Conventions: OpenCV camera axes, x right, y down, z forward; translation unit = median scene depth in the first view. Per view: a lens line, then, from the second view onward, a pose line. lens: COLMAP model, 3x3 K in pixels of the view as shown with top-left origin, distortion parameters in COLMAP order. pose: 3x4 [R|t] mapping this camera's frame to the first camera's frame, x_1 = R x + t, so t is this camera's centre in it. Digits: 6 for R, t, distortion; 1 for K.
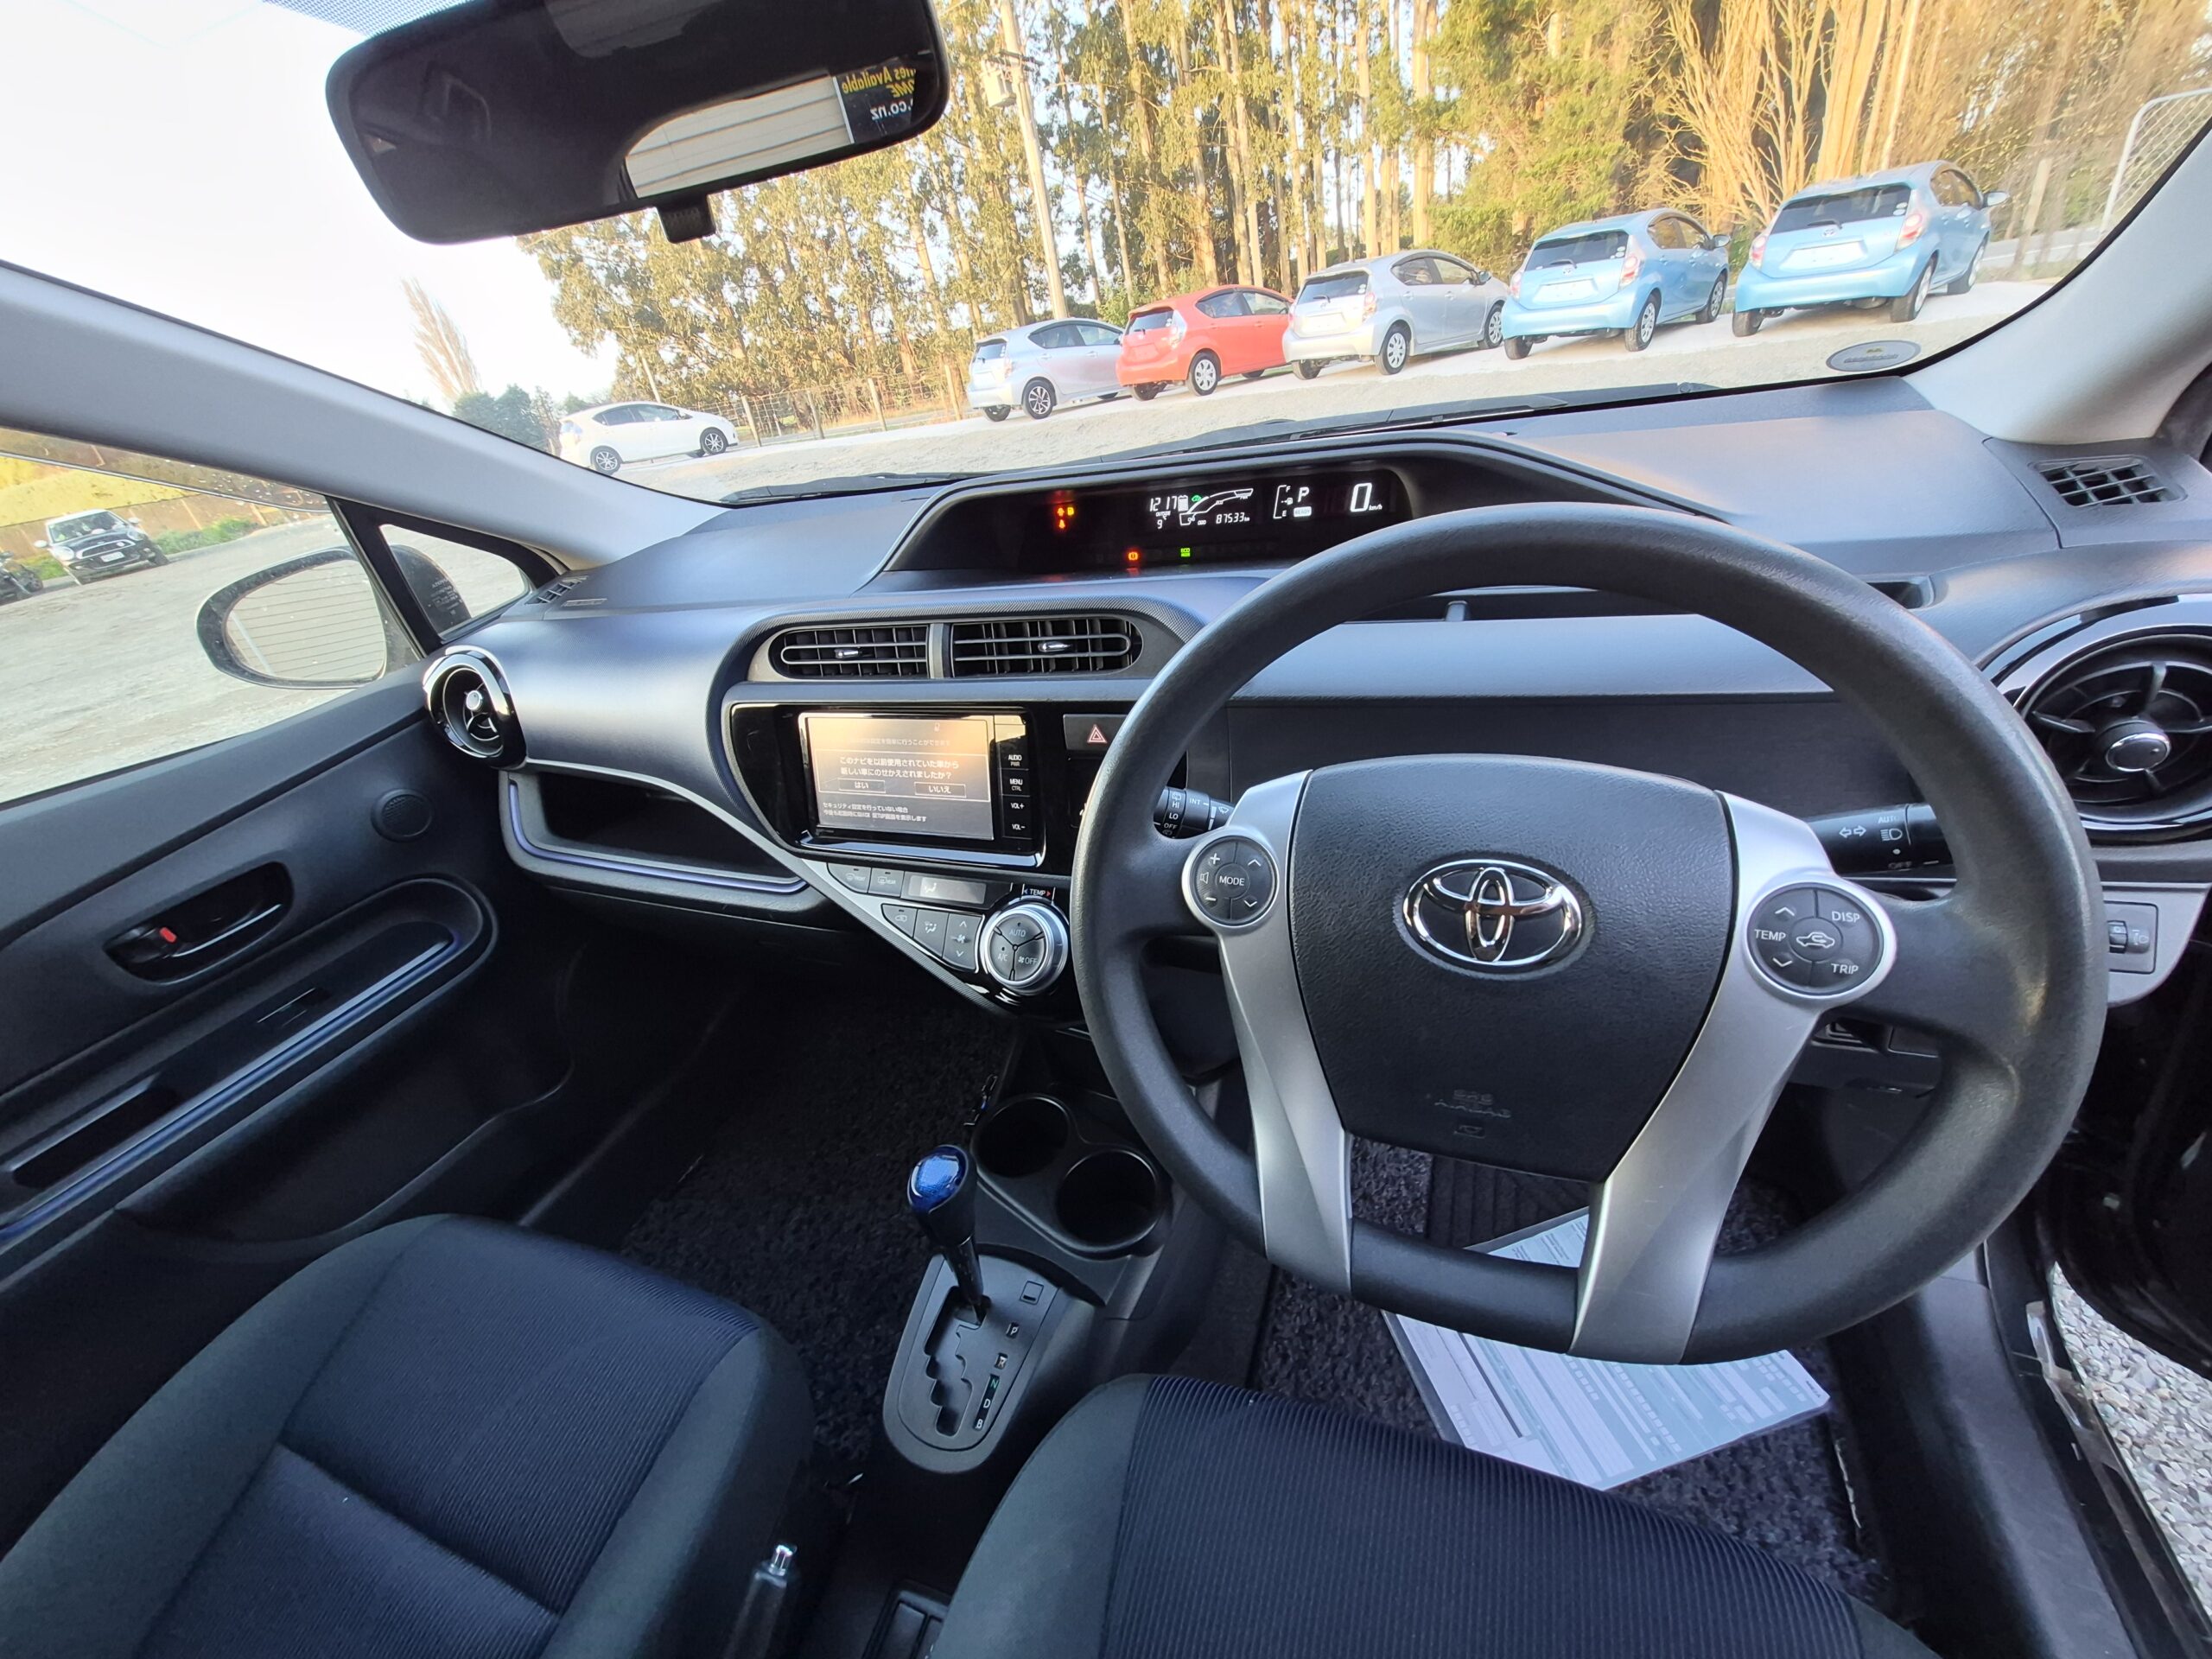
lens RADIAL K [[865.3, 0, 1126.3], [0, 865.3, 809.7], [0, 0, 1]] dist [-0.000511, 0.000919]
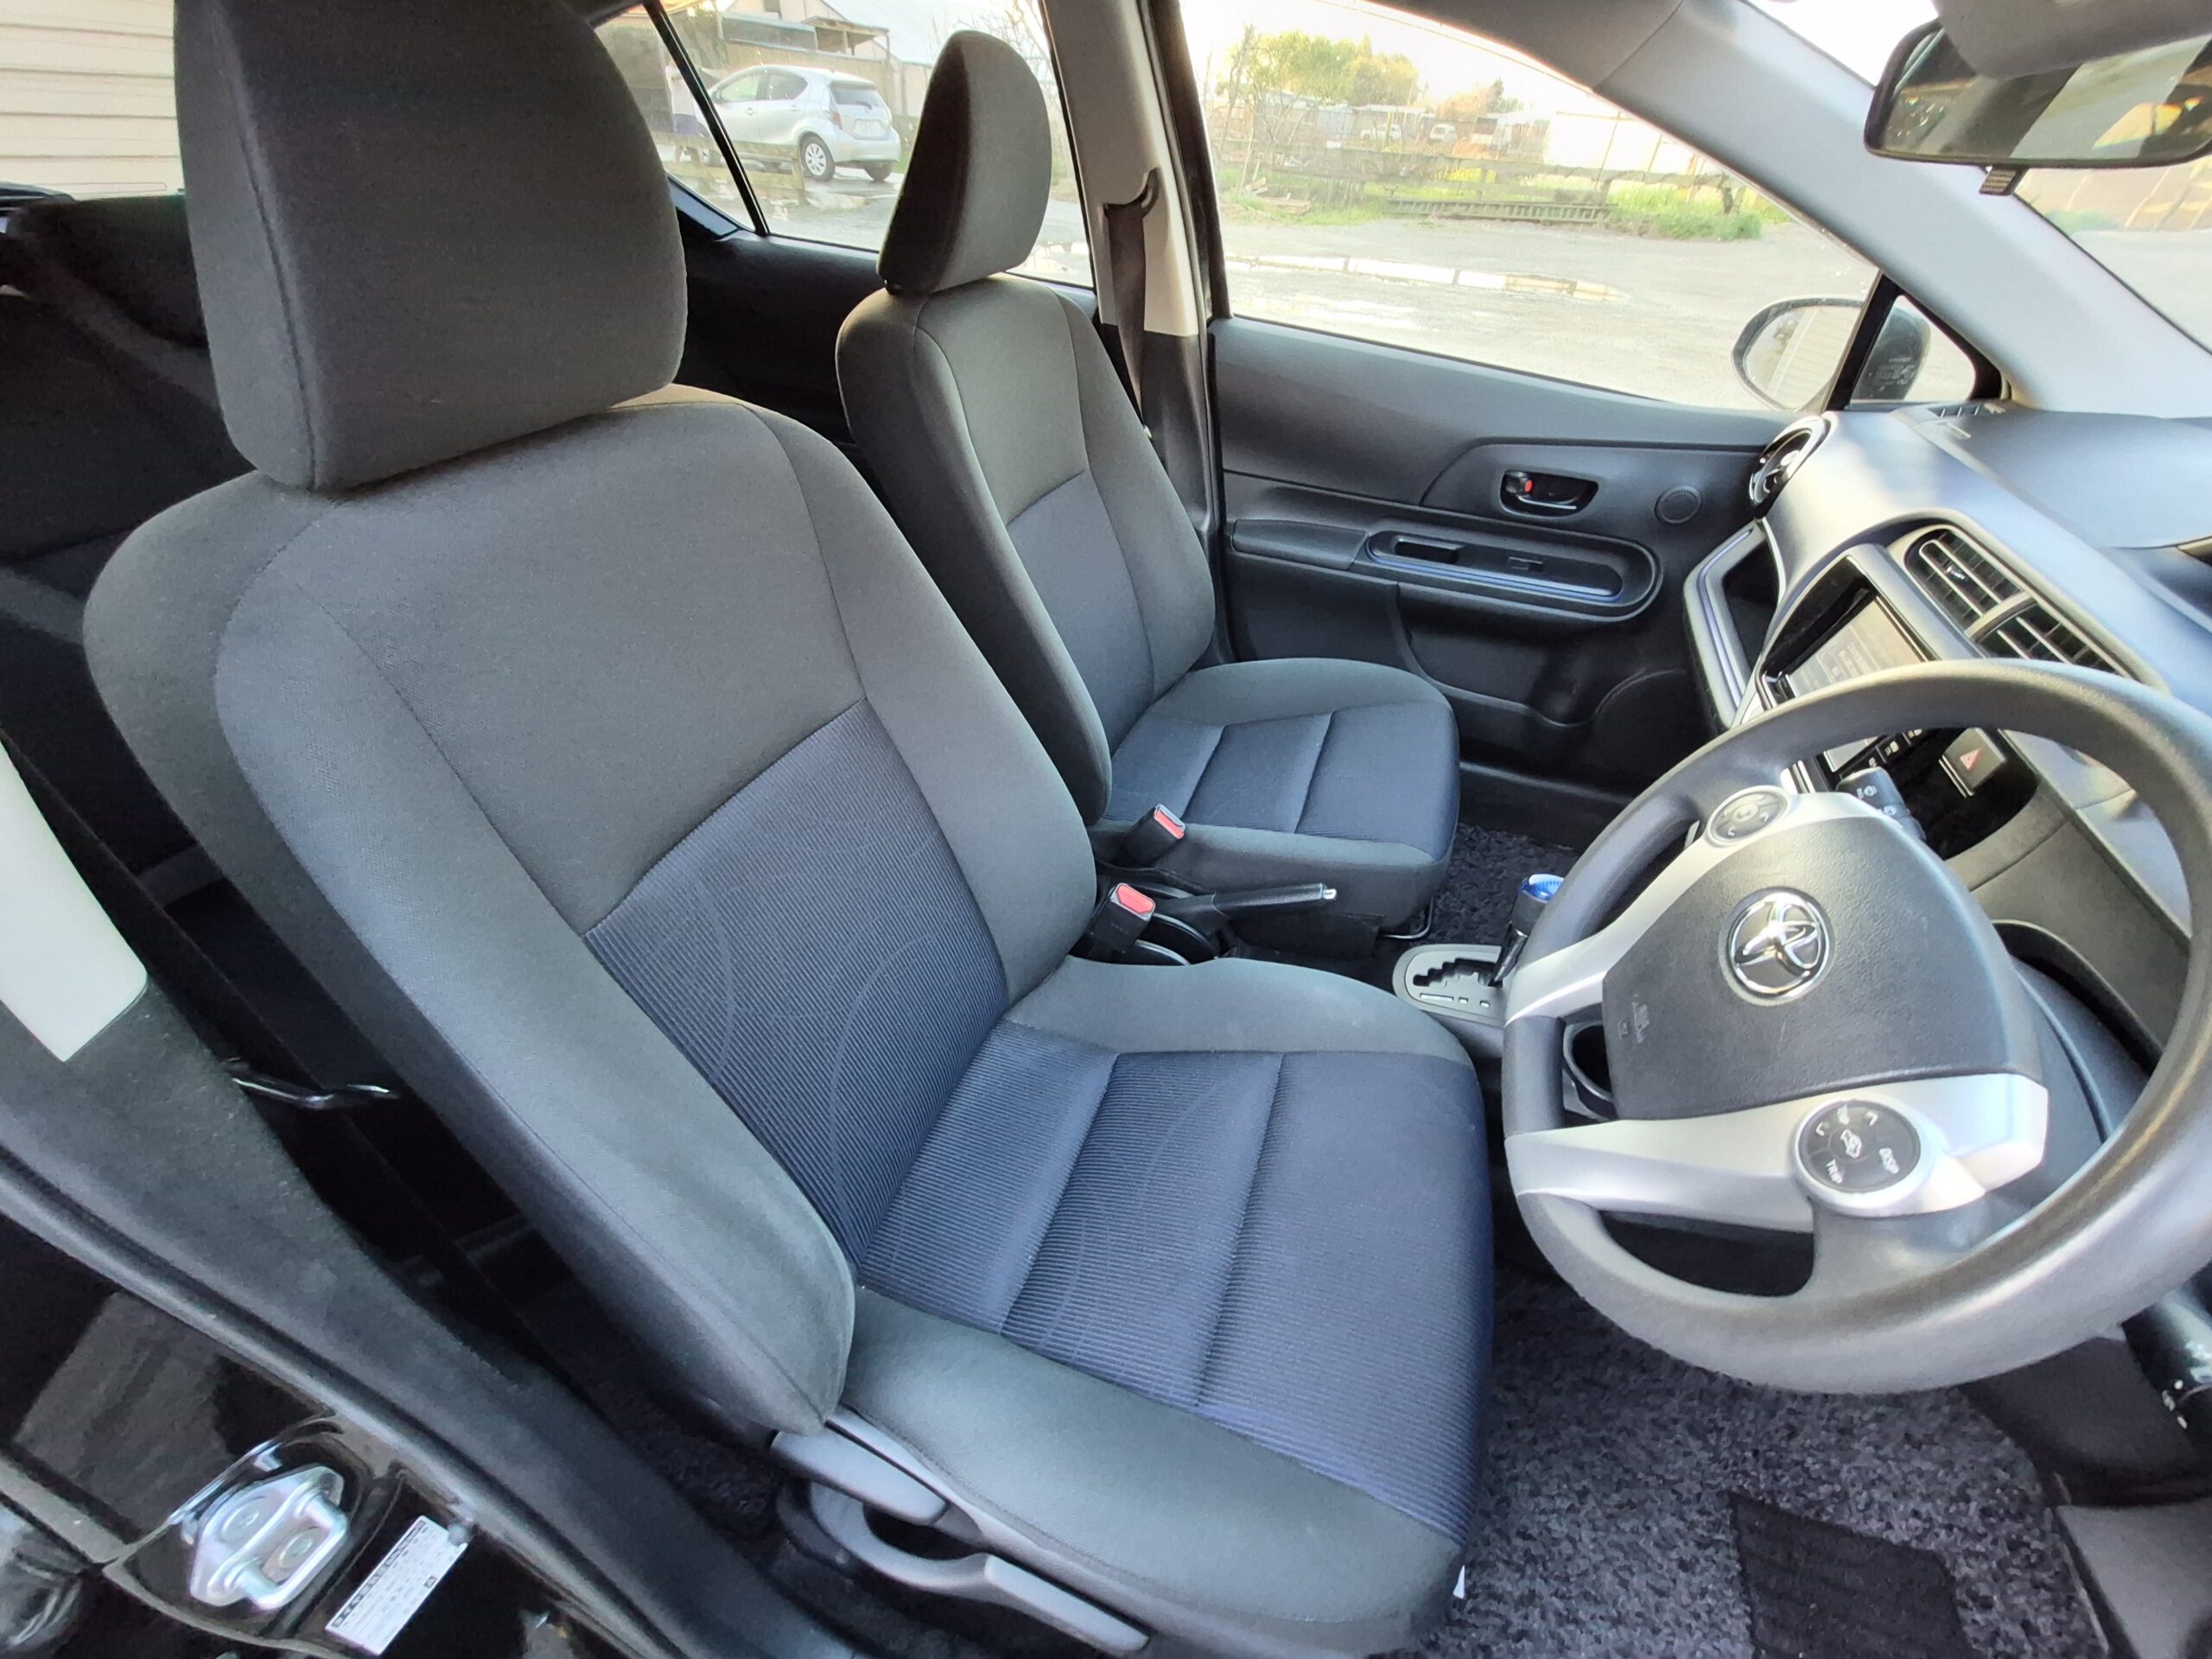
lens RADIAL K [[865.3, 0, 1113.3], [0, 865.3, 813.6], [0, 0, 1]] dist [-0.000511, 0.000919]
pose [[0.010352, 0.737416, -0.675360, 0.426883], [-0.517422, 0.581896, 0.627432, -0.104738], [0.855668, 0.342951, 0.387579, -0.116410]]
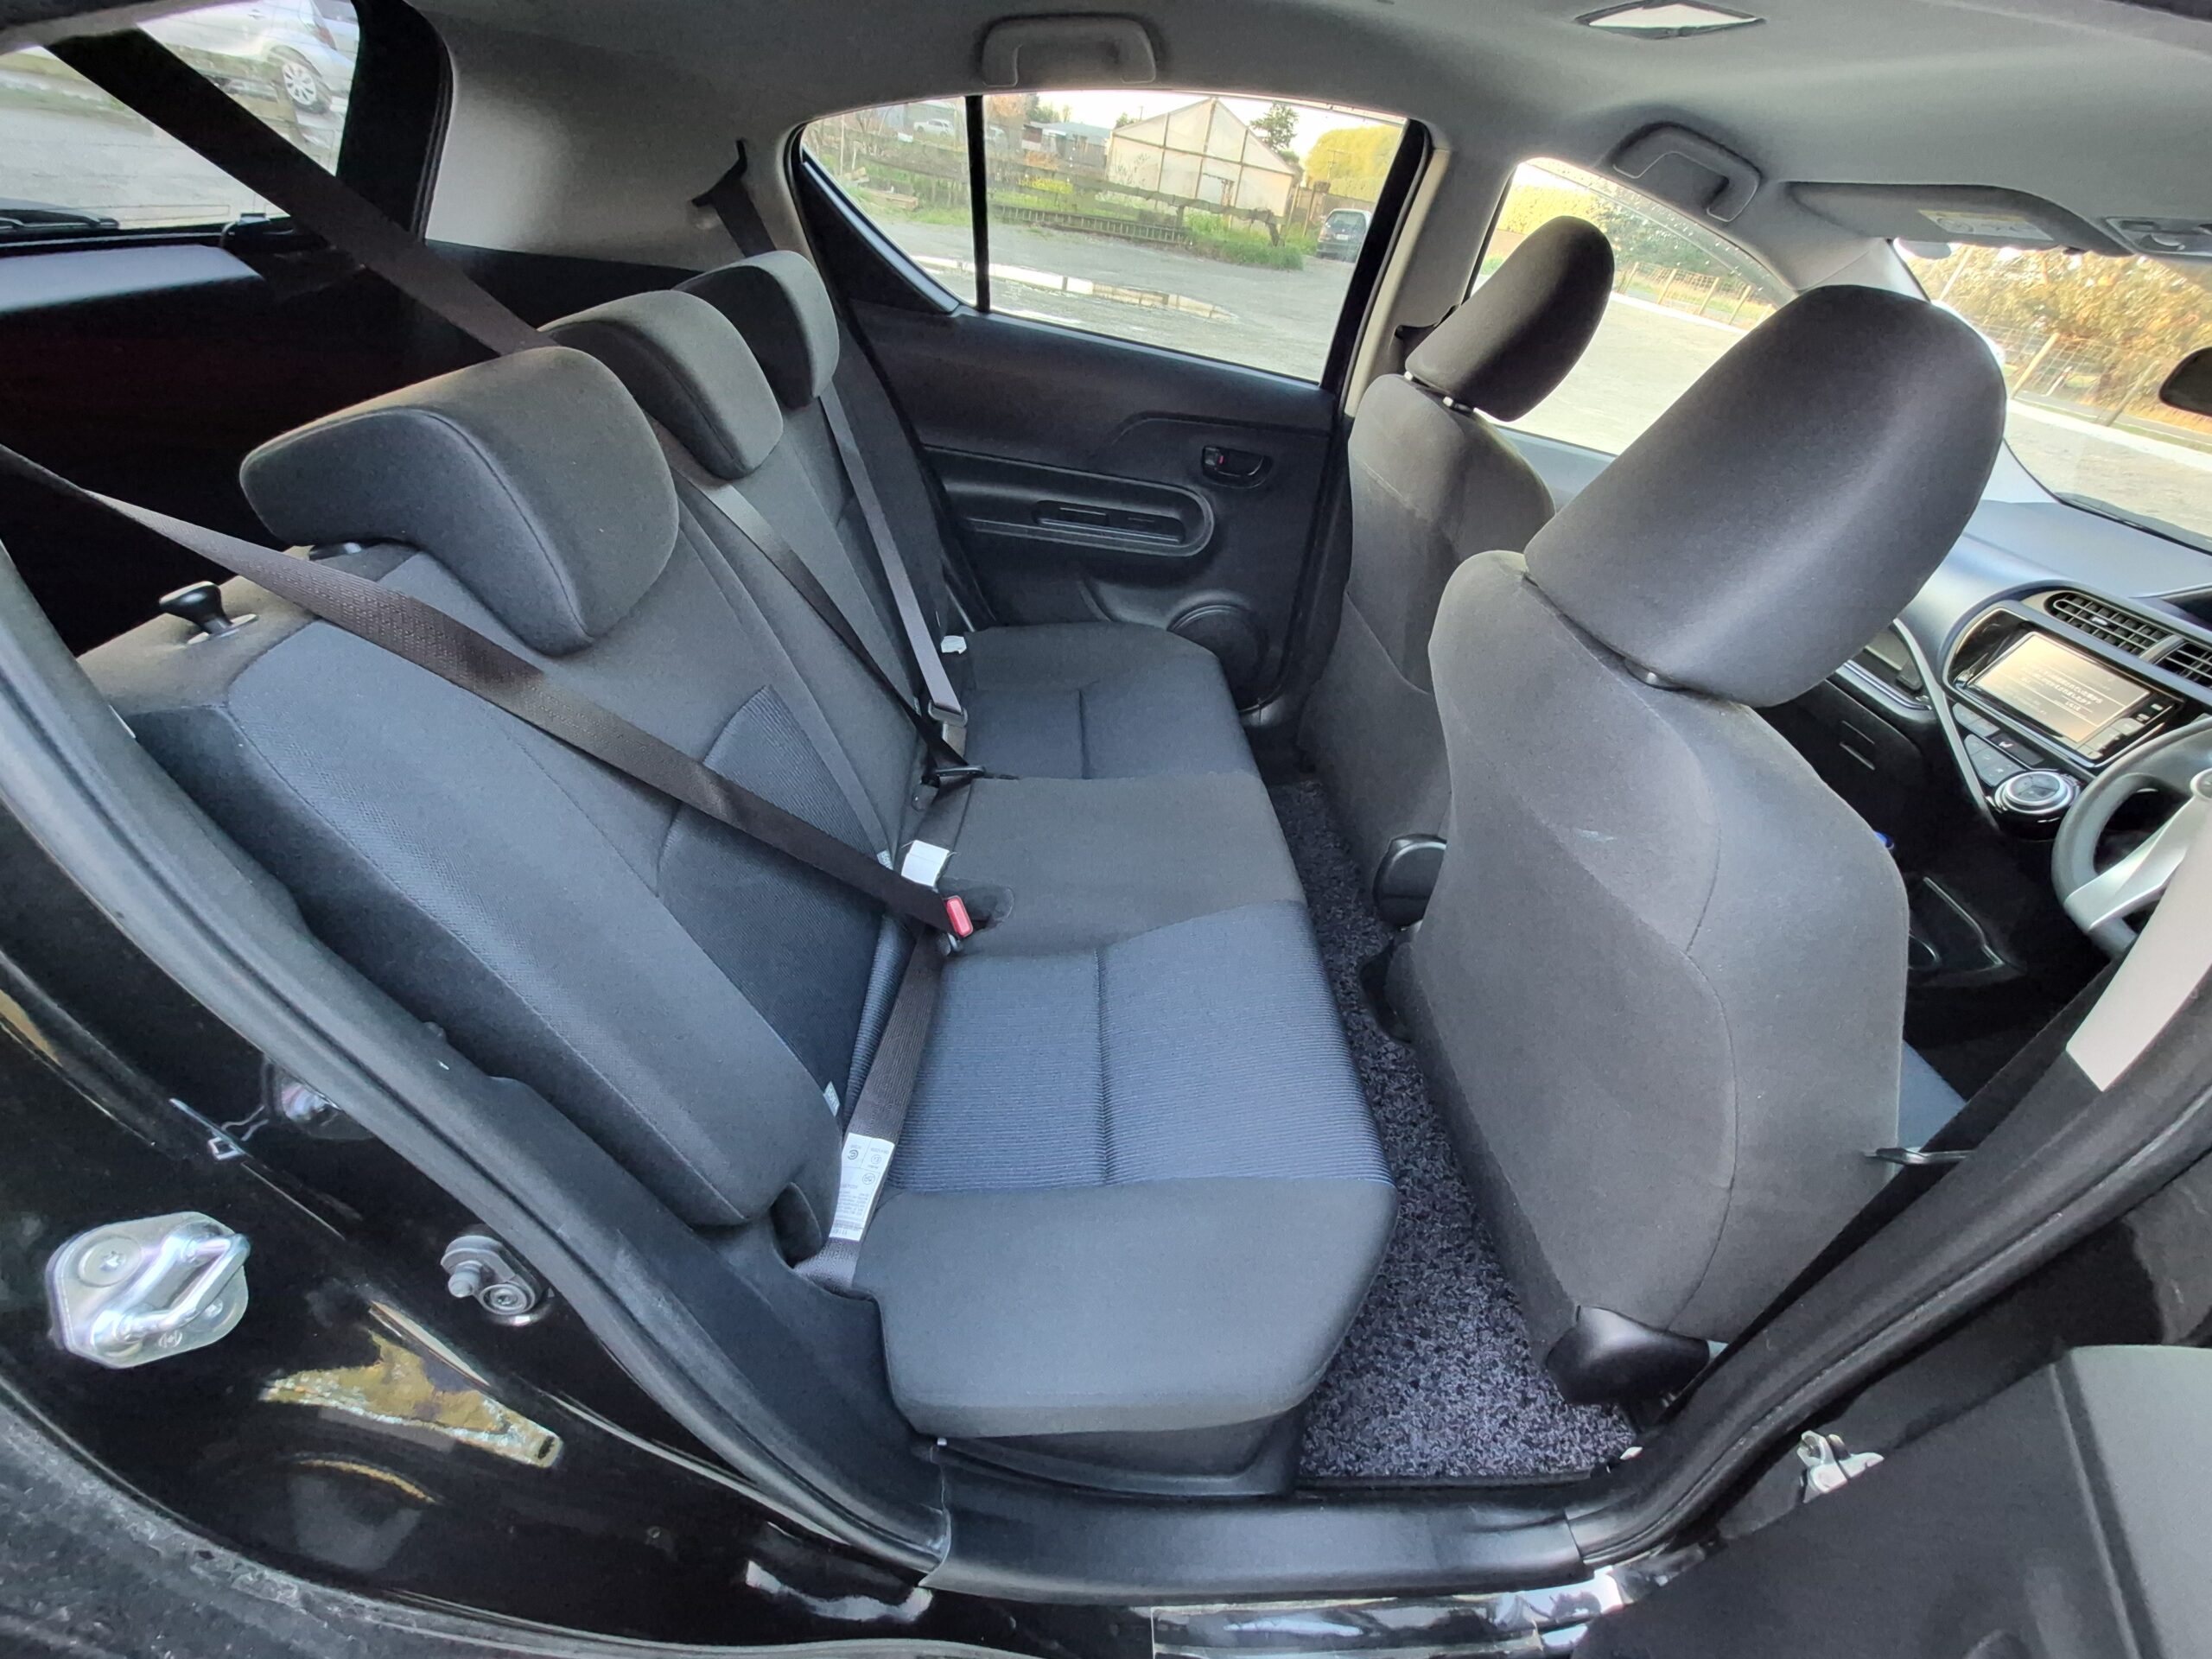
lens RADIAL K [[865.3, 0, 1089.0], [0, 865.3, 814.2], [0, 0, 1]] dist [-0.000511, 0.000919]
pose [[0.367761, 0.714202, -0.595540, 0.195436], [-0.614016, 0.667461, 0.421283, 0.460615], [0.698381, 0.210740, 0.683998, -1.200008]]
